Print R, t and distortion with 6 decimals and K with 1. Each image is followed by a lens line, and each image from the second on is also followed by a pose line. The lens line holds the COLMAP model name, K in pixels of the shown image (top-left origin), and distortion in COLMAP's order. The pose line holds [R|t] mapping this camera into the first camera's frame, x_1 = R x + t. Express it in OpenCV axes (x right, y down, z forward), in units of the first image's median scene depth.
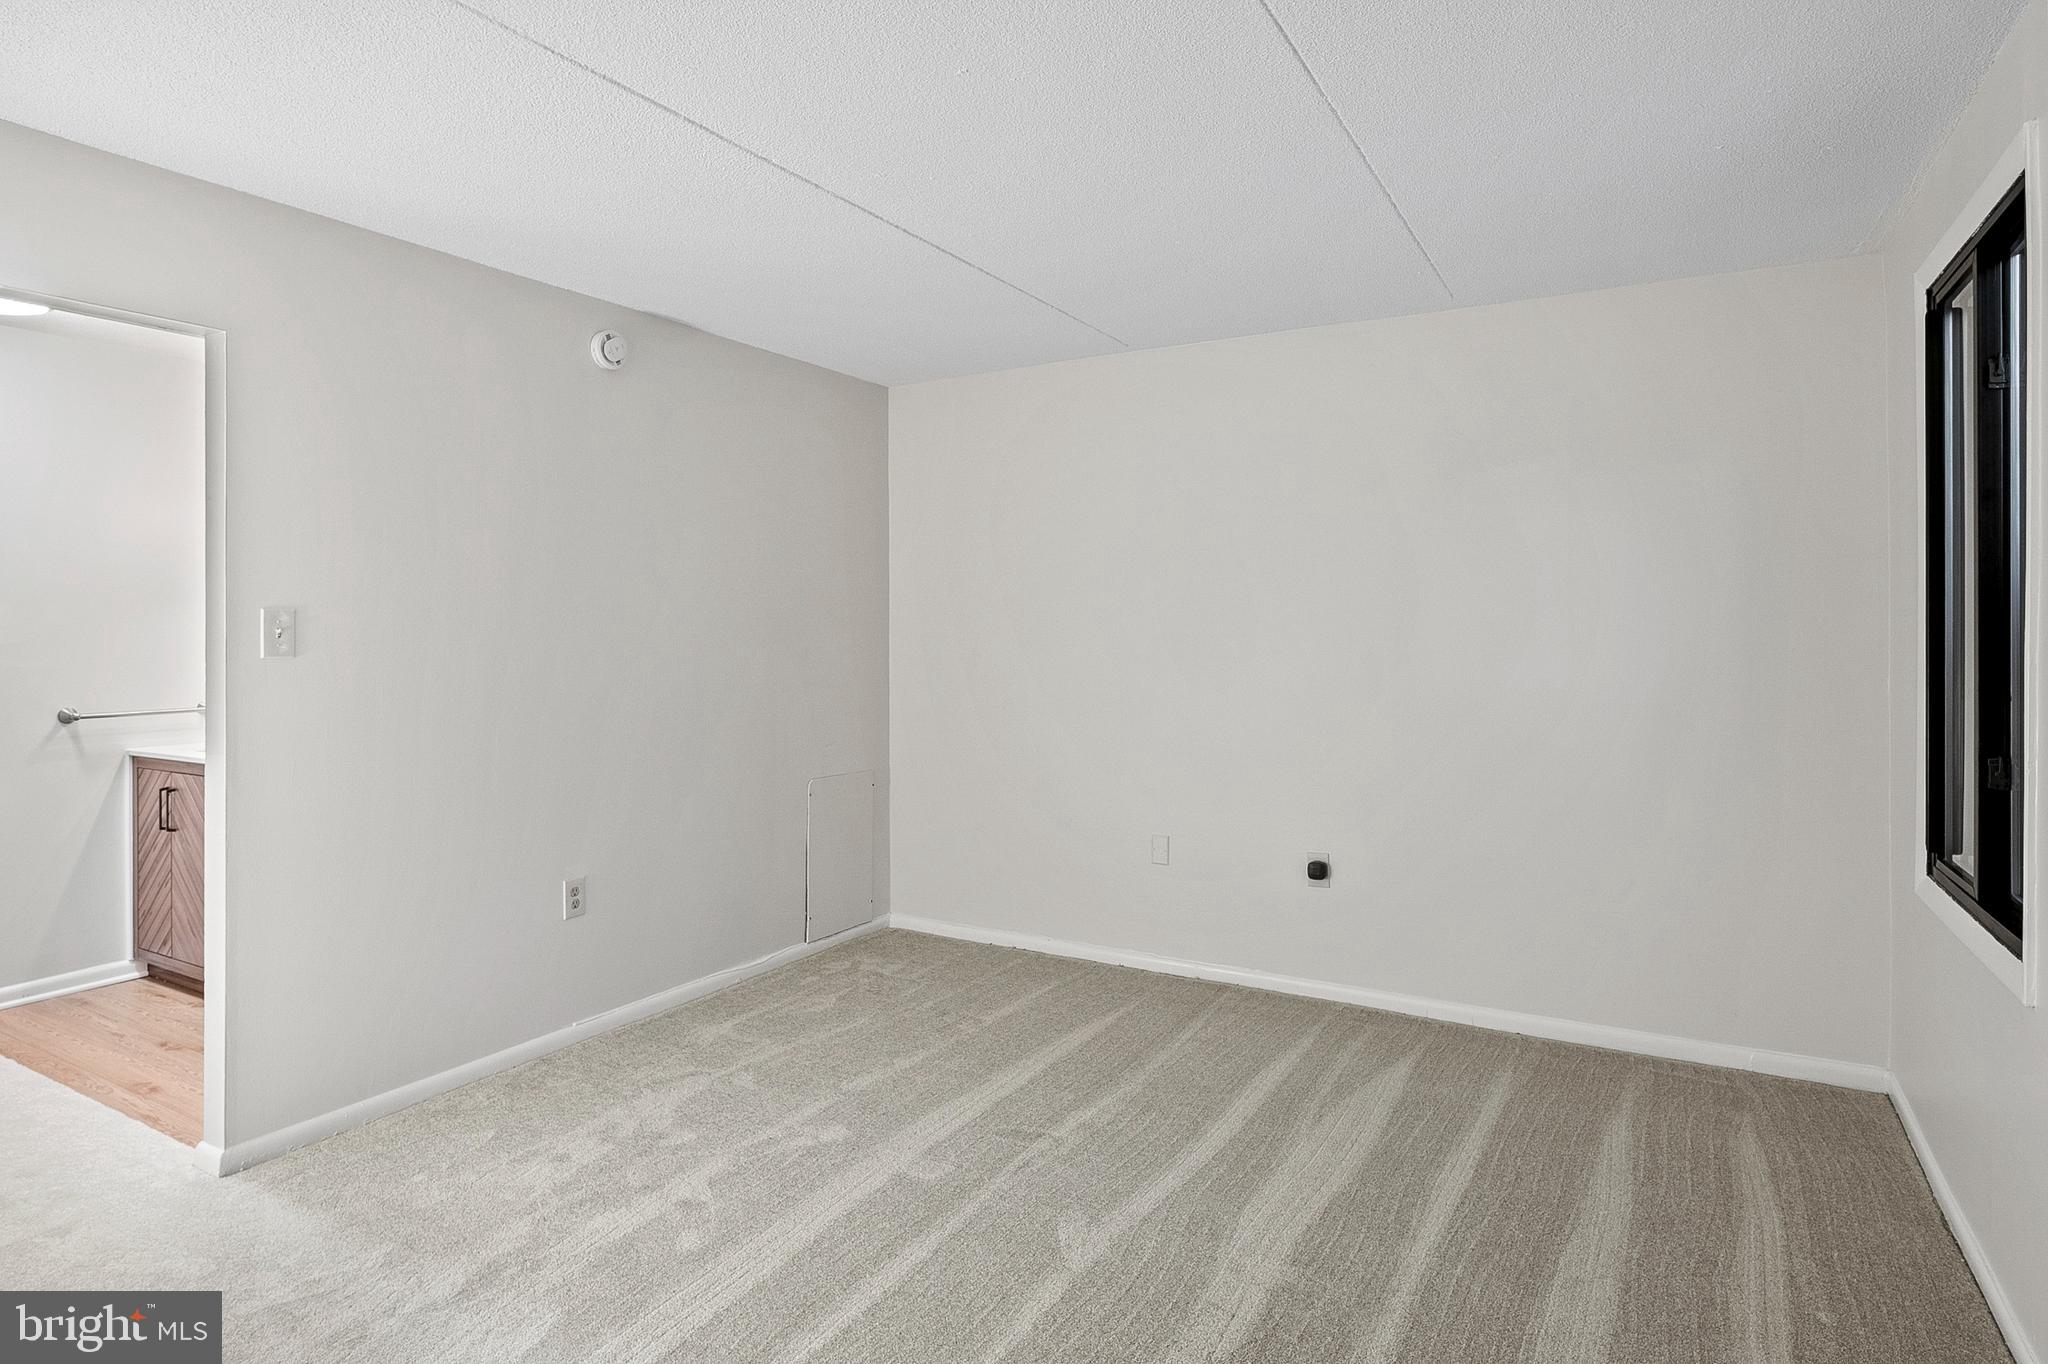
lens RADIAL K [[1111.5, 0, 1031.1], [0, 1111.5, 628.5], [0, 0, 1]] dist [-0.004395, -0.006196]
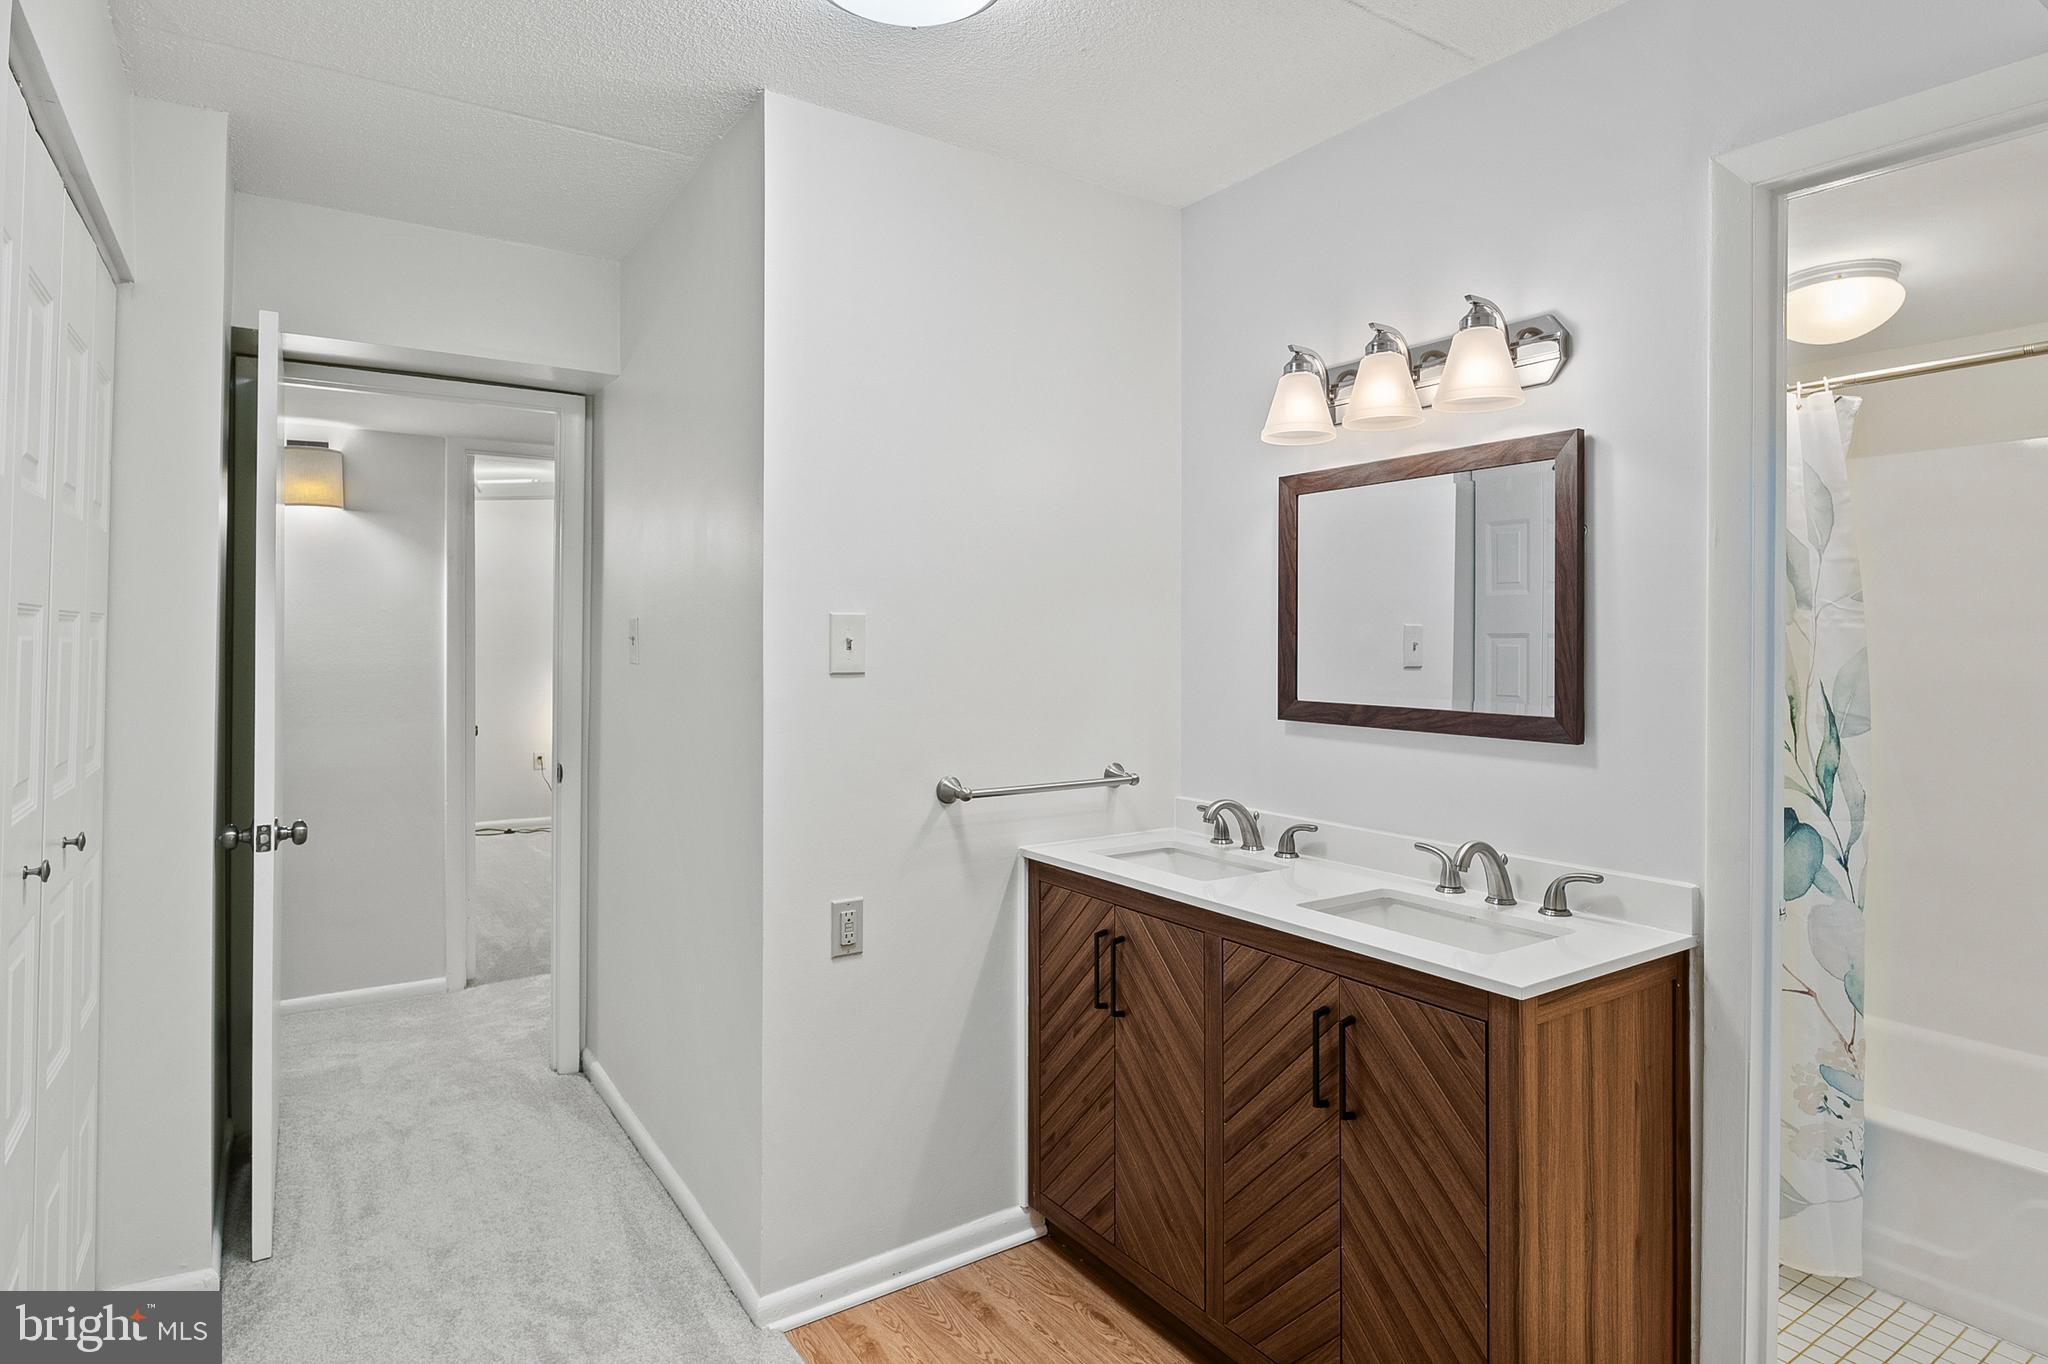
lens RADIAL K [[1111.5, 0, 1037.4], [0, 1111.5, 668.1], [0, 0, 1]] dist [-0.004395, -0.006196]
pose [[0.897069, 0.012998, -0.441699, -1.304005], [-0.007378, 0.999869, 0.014438, 0.013551], [0.441828, -0.009693, 0.897047, 1.126650]]
